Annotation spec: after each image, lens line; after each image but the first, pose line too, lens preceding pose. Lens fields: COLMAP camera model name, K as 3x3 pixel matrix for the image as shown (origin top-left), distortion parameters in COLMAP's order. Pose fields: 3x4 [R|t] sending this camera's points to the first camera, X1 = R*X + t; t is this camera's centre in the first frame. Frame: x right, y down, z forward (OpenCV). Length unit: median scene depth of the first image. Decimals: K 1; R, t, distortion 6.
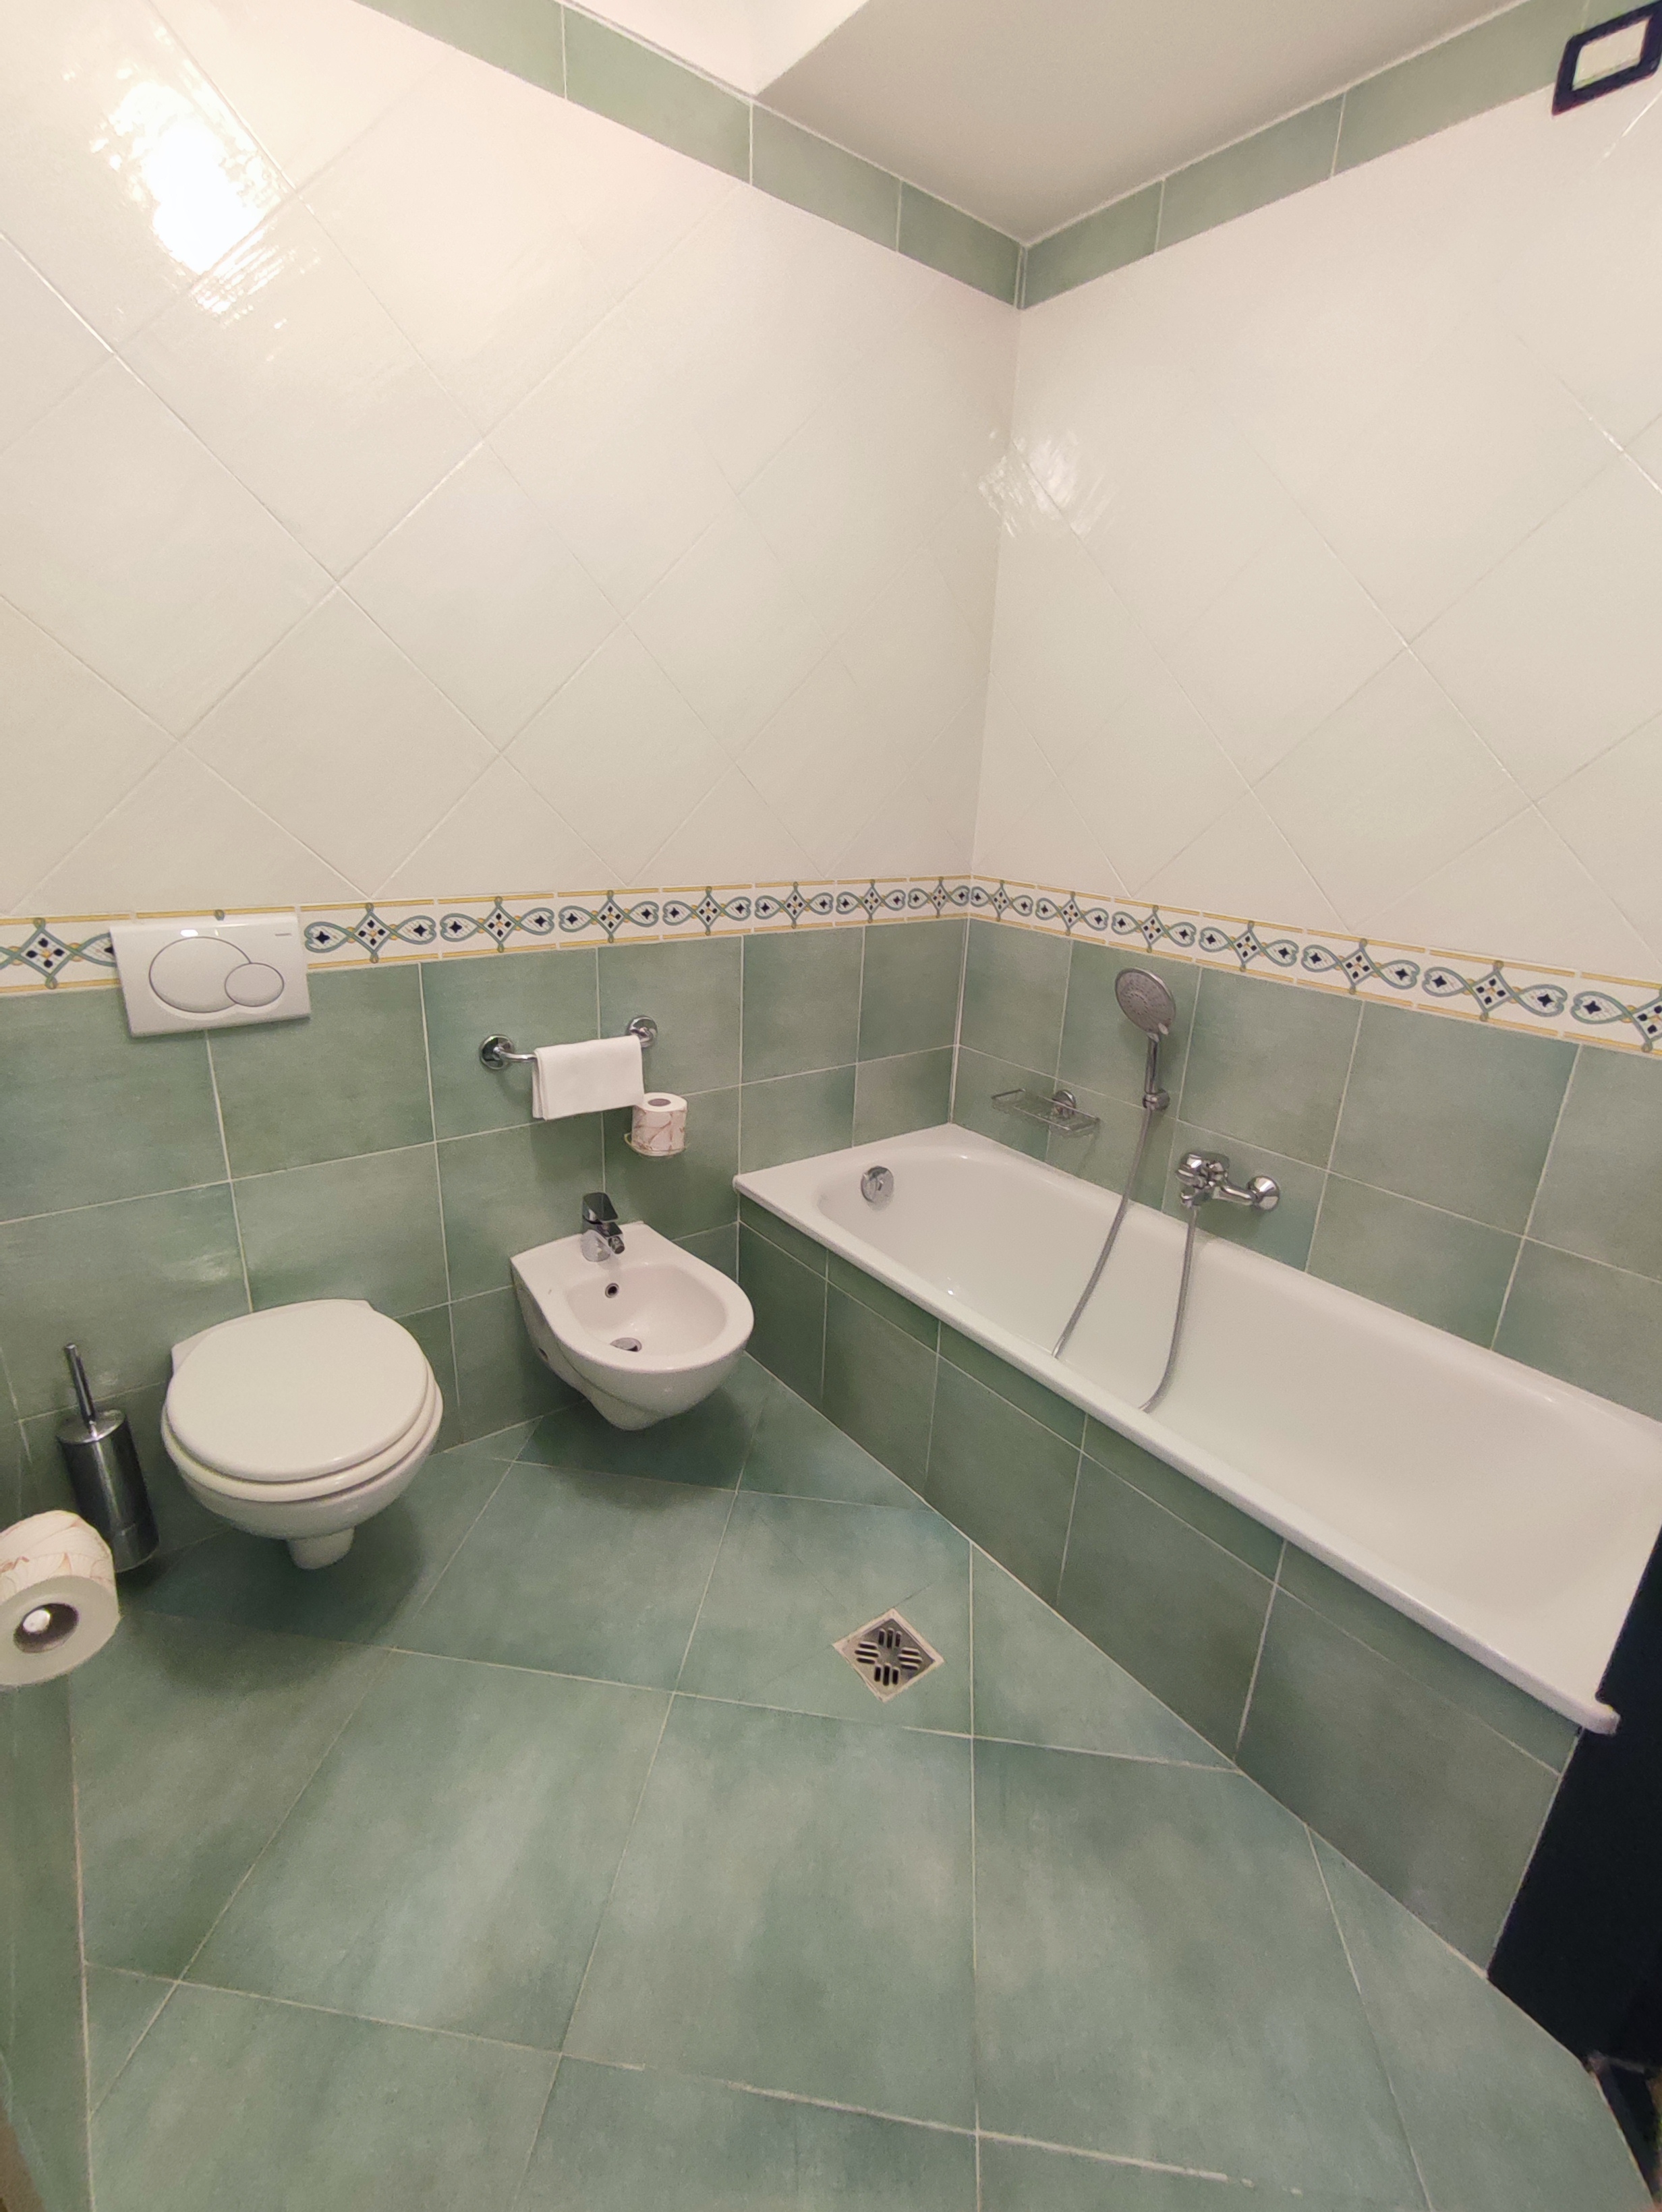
lens RADIAL K [[1012.3, 0, 829.2], [0, 1012.3, 1097.1], [0, 0, 1]] dist [-0.048043, 0.040065]
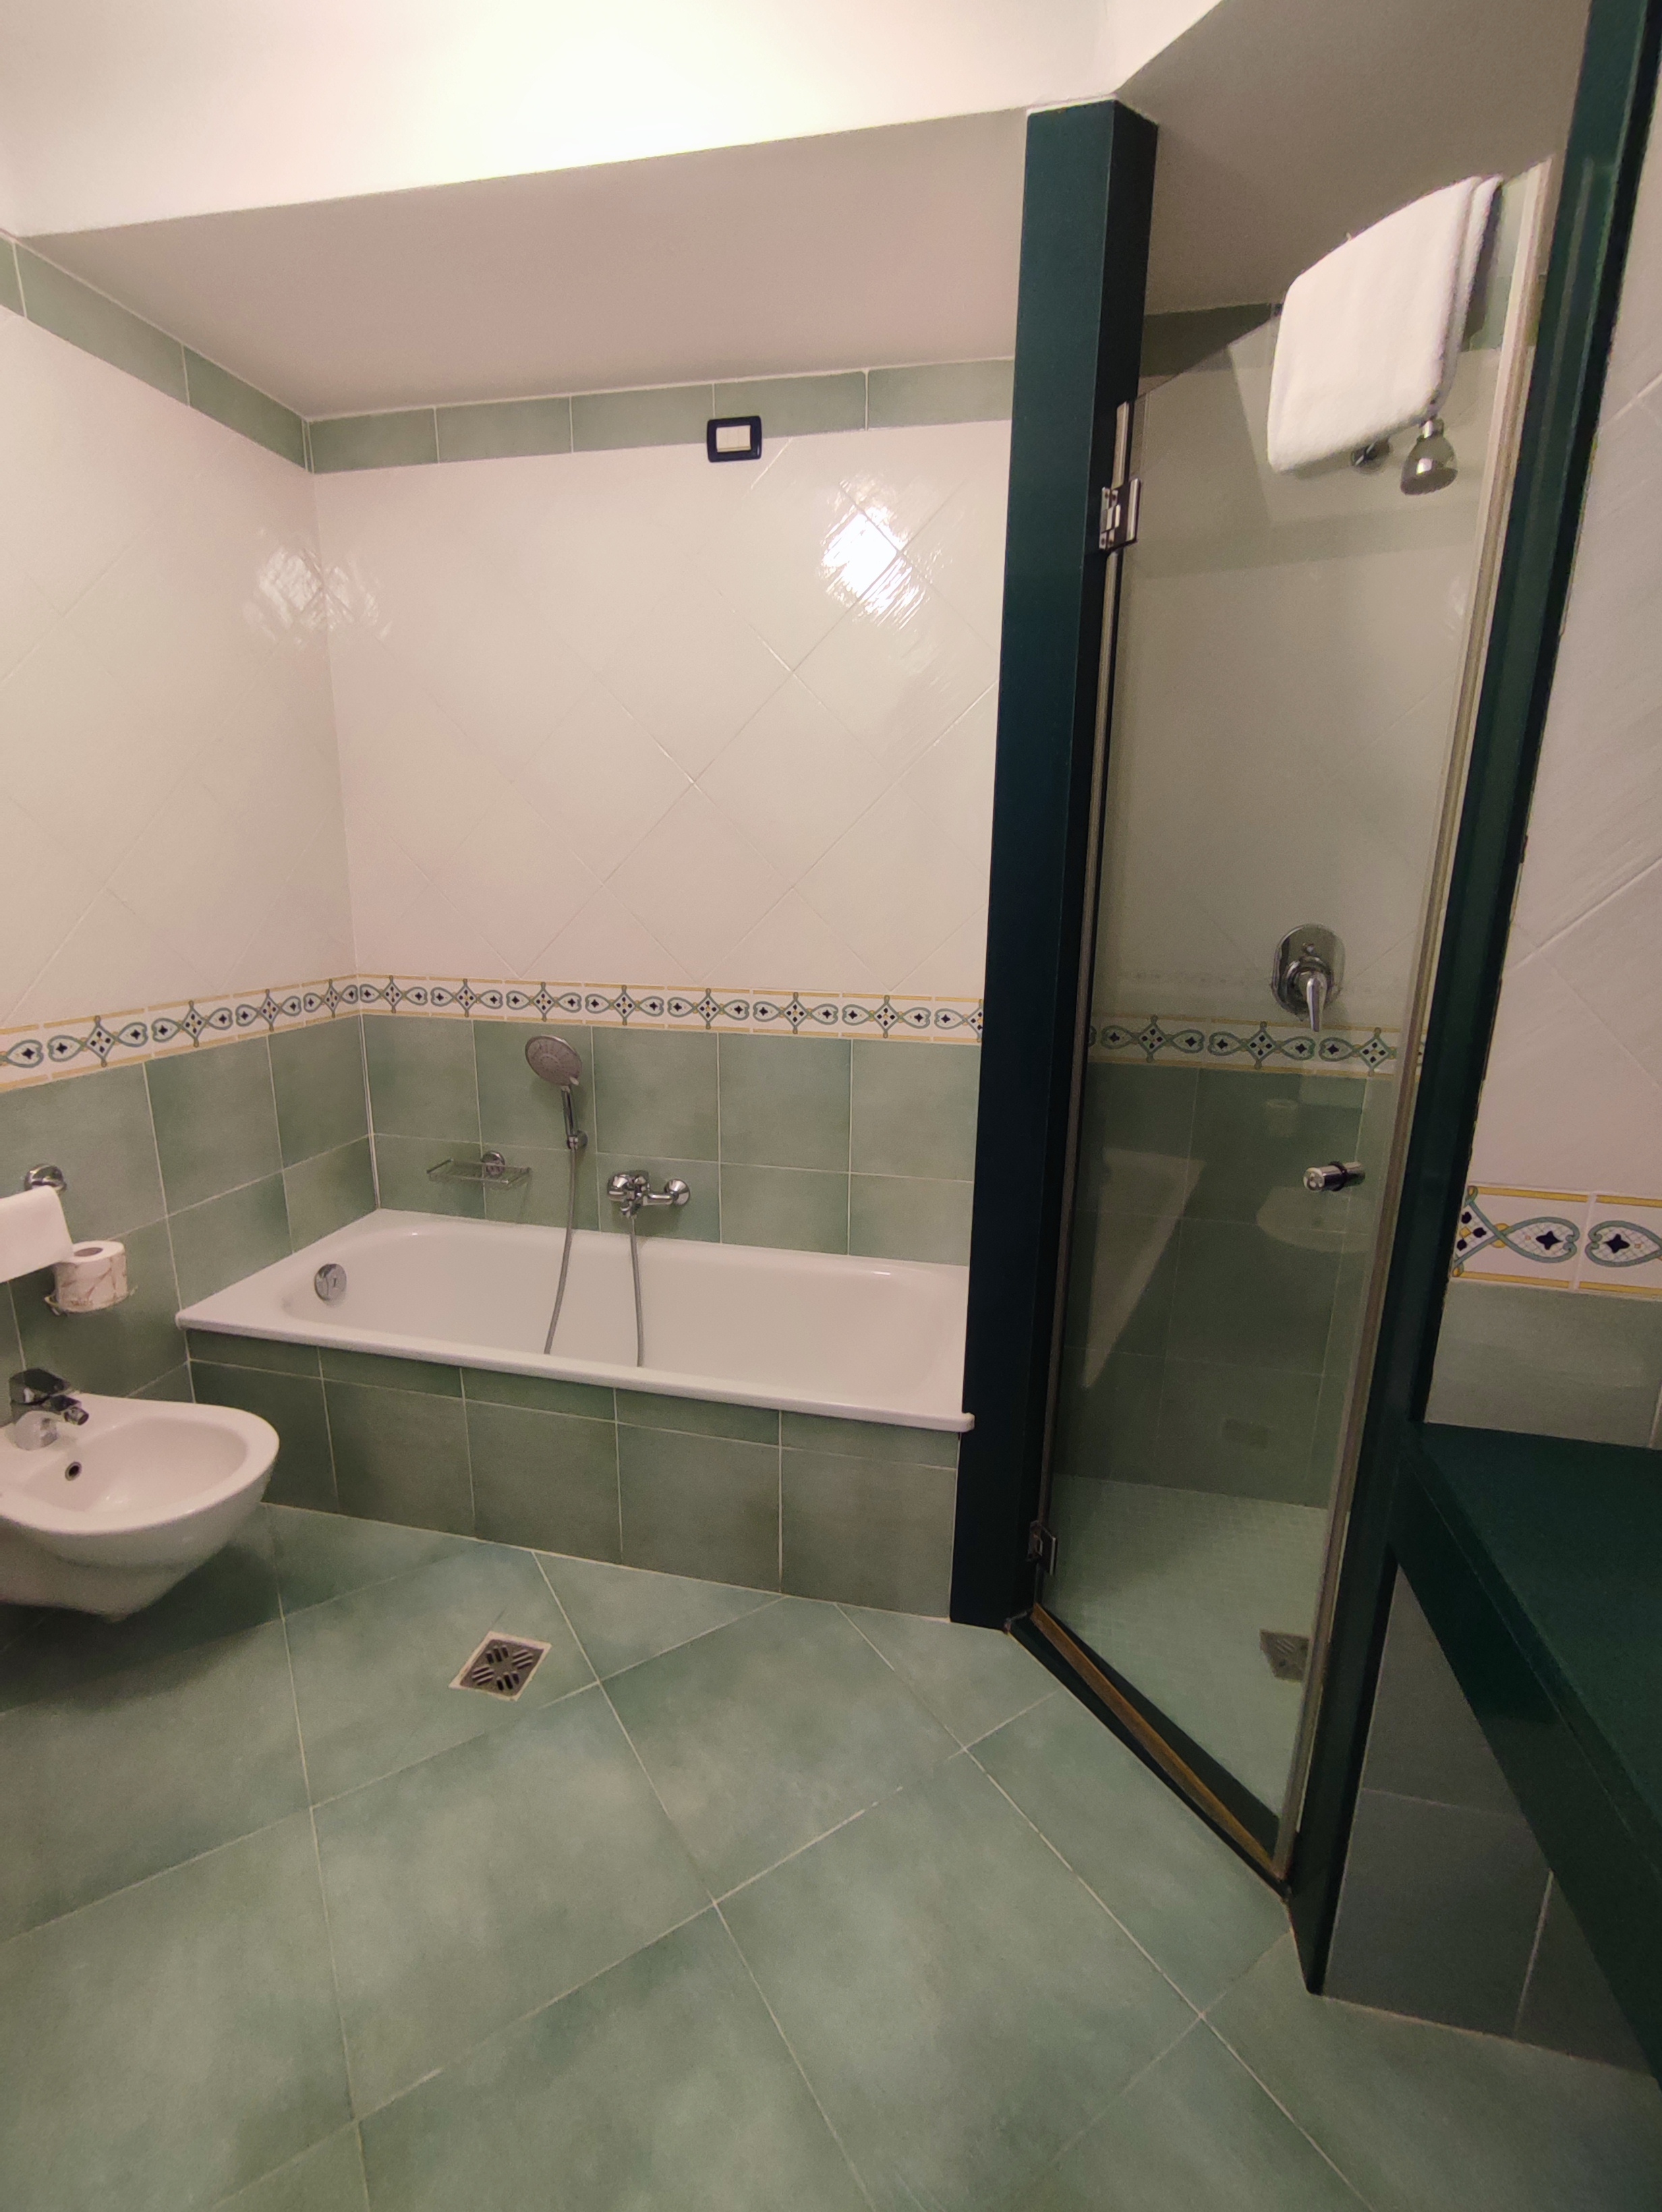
lens RADIAL K [[1012.3, 0, 829.2], [0, 1012.3, 1097.1], [0, 0, 1]] dist [-0.048043, 0.040065]
pose [[0.766030, -0.179299, 0.617293, -0.186995], [0.221996, 0.975017, 0.007718, 0.010385], [-0.603255, 0.131125, 0.786696, -0.139866]]
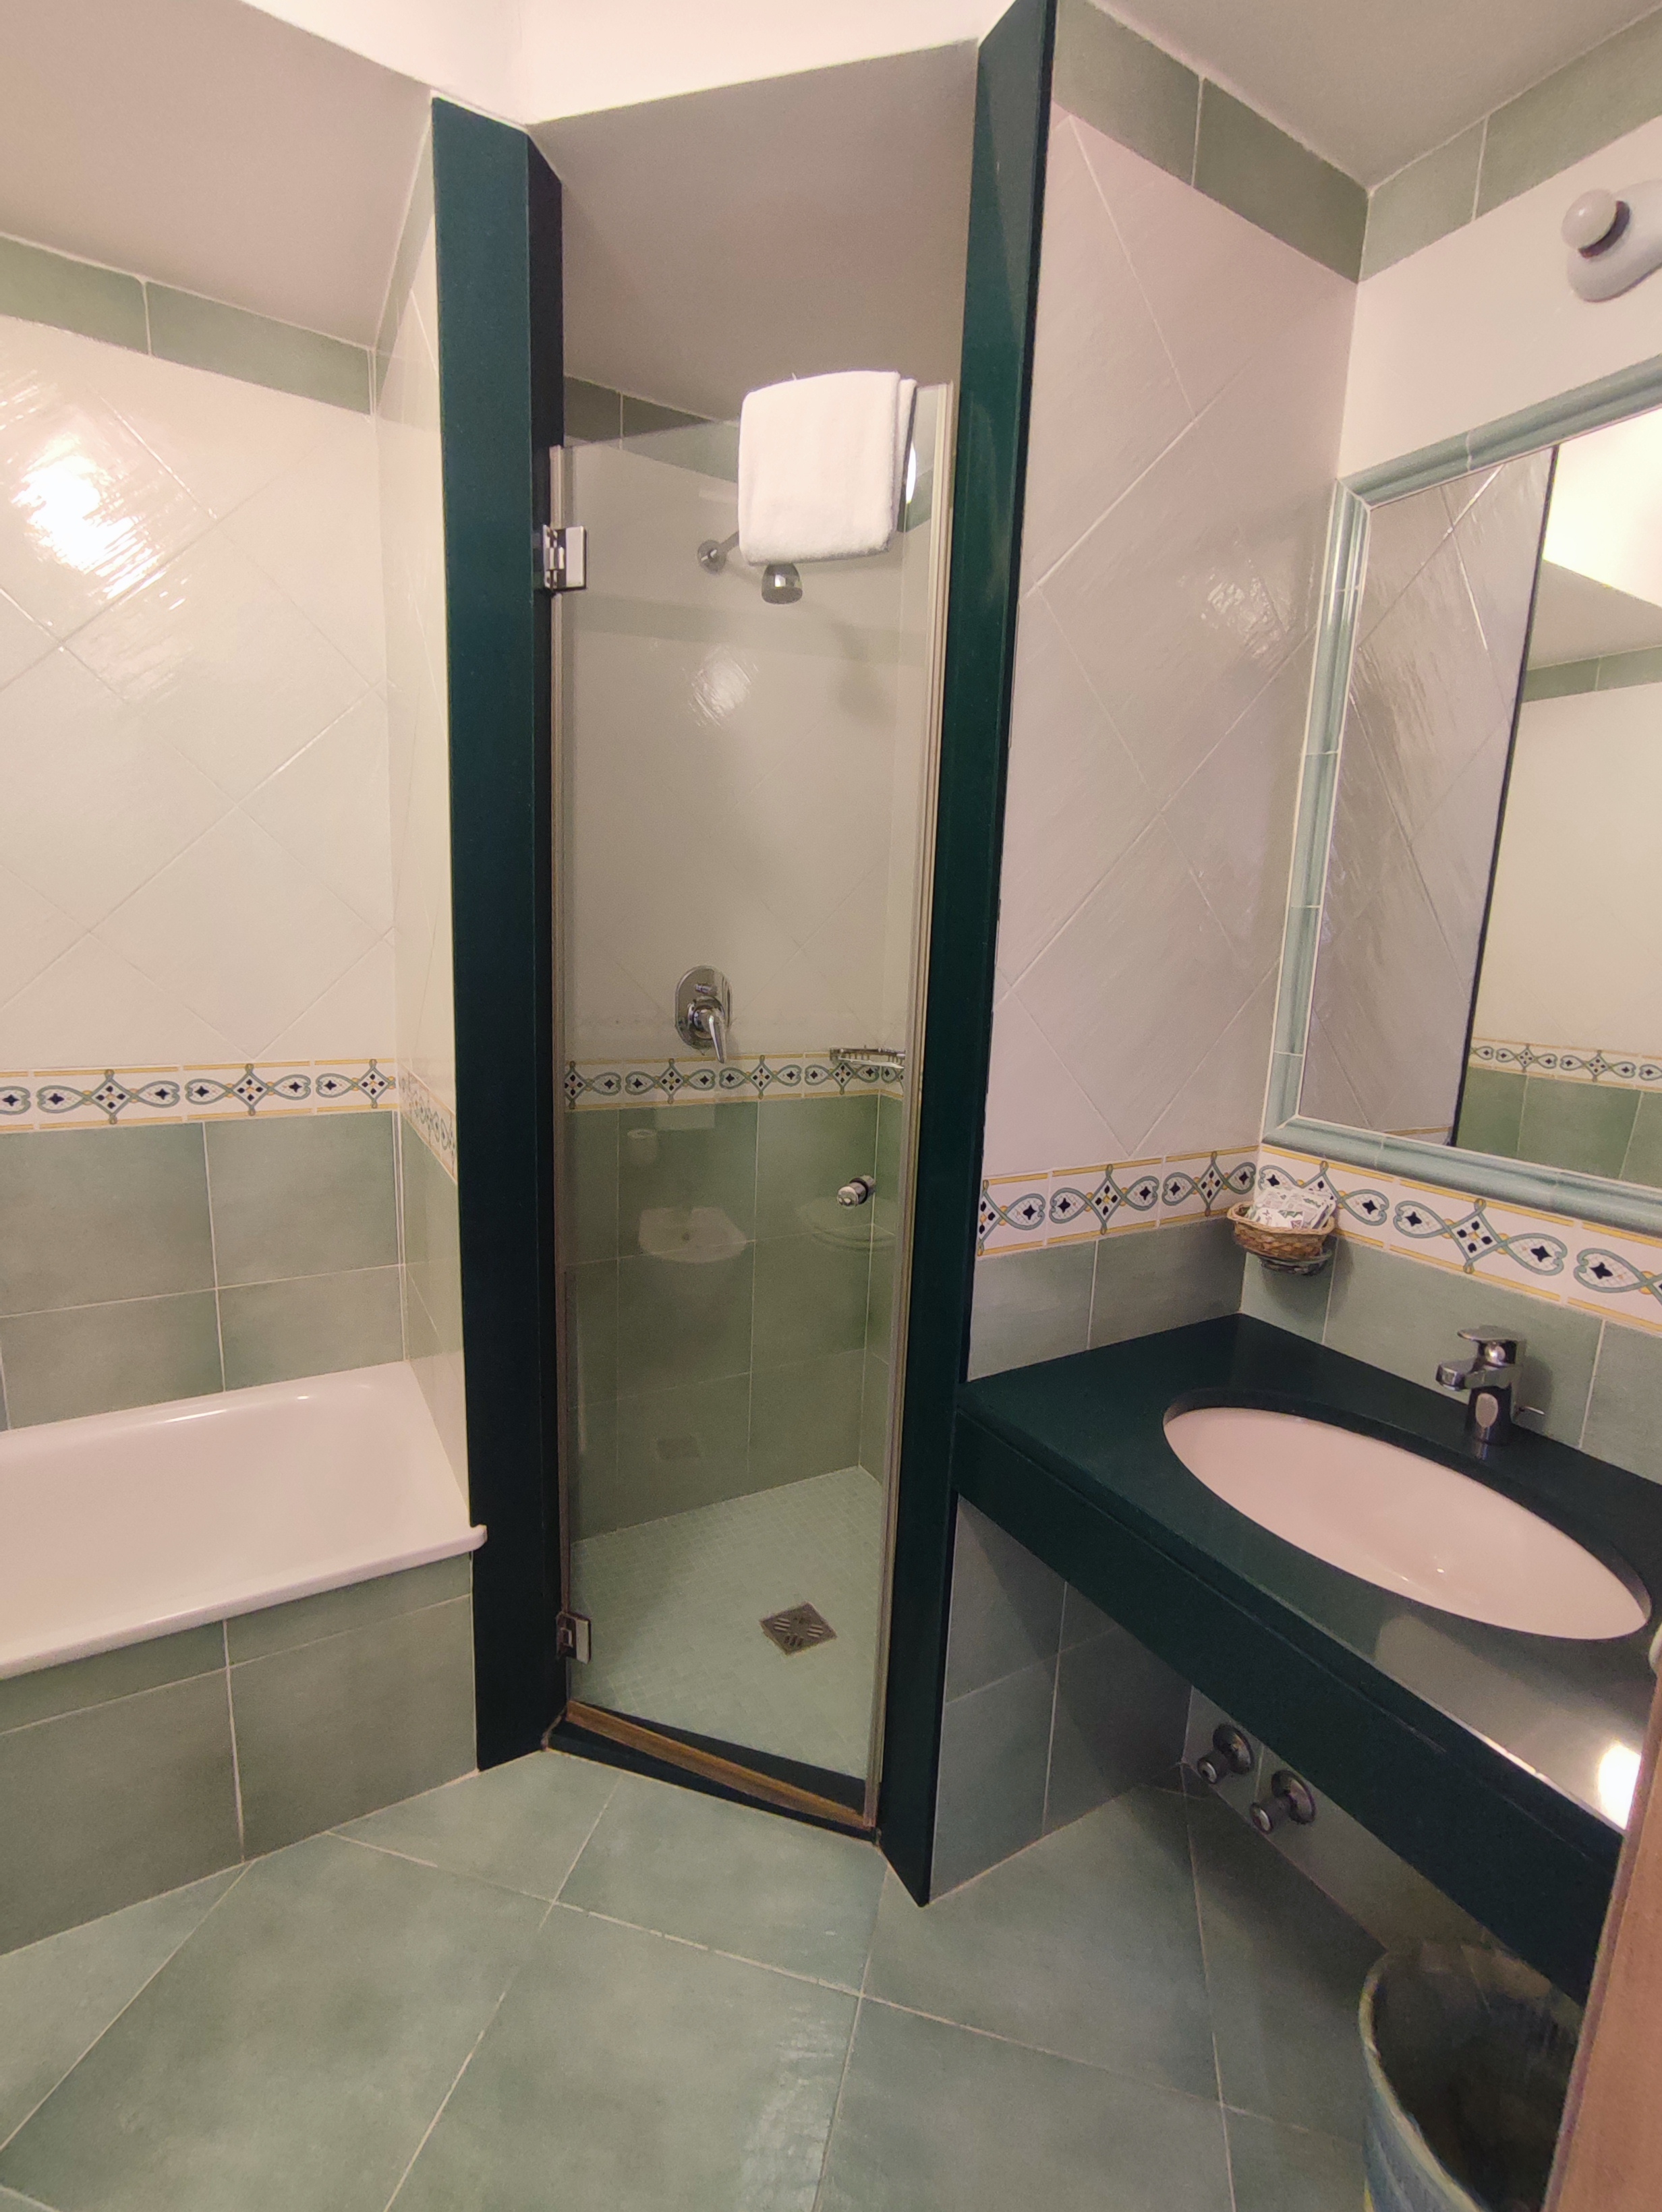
lens RADIAL K [[989.9, 0, 831.3], [0, 989.9, 1092.7], [0, 0, 1]] dist [-0.019869, 0.007984]
pose [[0.129108, -0.207162, 0.969750, -0.232304], [0.284512, 0.944557, 0.163902, -0.049703], [-0.949939, 0.254745, 0.180890, 0.035155]]
